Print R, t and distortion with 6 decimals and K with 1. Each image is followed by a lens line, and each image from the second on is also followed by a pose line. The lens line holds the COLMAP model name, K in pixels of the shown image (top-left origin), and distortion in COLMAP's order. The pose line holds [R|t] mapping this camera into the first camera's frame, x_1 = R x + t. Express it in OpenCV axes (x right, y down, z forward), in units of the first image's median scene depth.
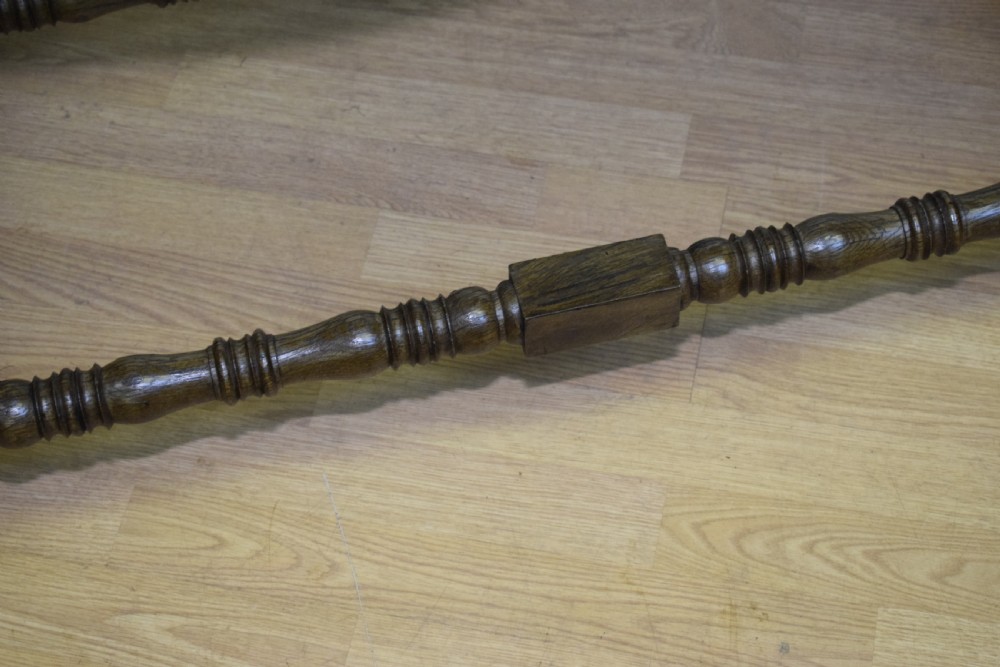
lens RADIAL K [[1941.8, 0, 500.0], [0, 1941.8, 333.5], [0, 0, 1]] dist [-0.036289, 0.079093]
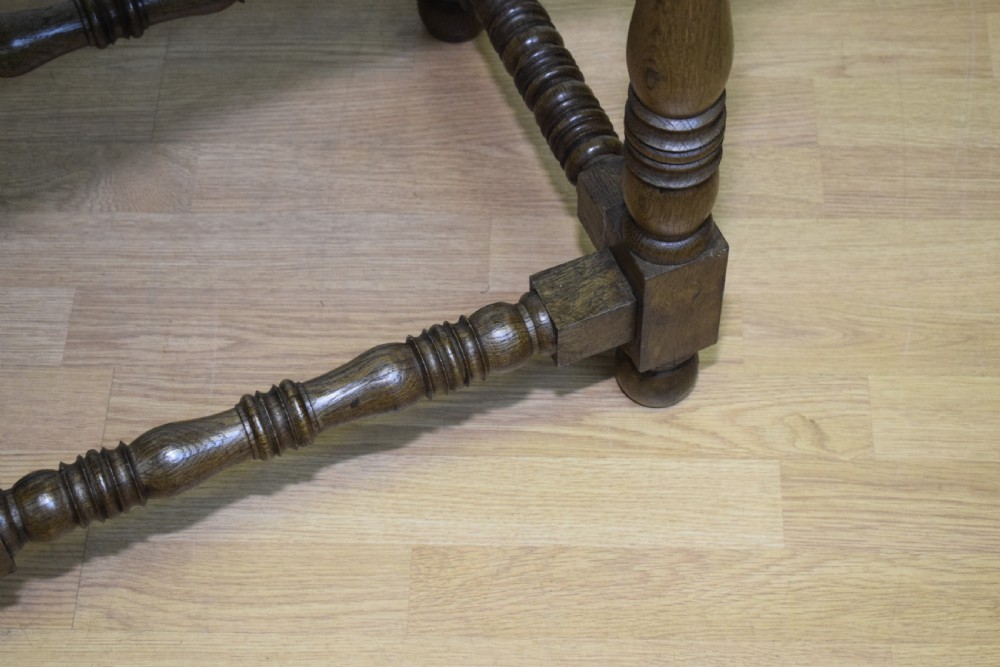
lens RADIAL K [[1941.8, 0, 500.0], [0, 1941.8, 333.5], [0, 0, 1]] dist [-0.036289, 0.079093]
pose [[0.984892, -0.139370, 0.102782, 0.223461], [0.135843, 0.989899, 0.040580, -0.113183], [-0.107400, -0.026004, 0.993876, 0.068714]]
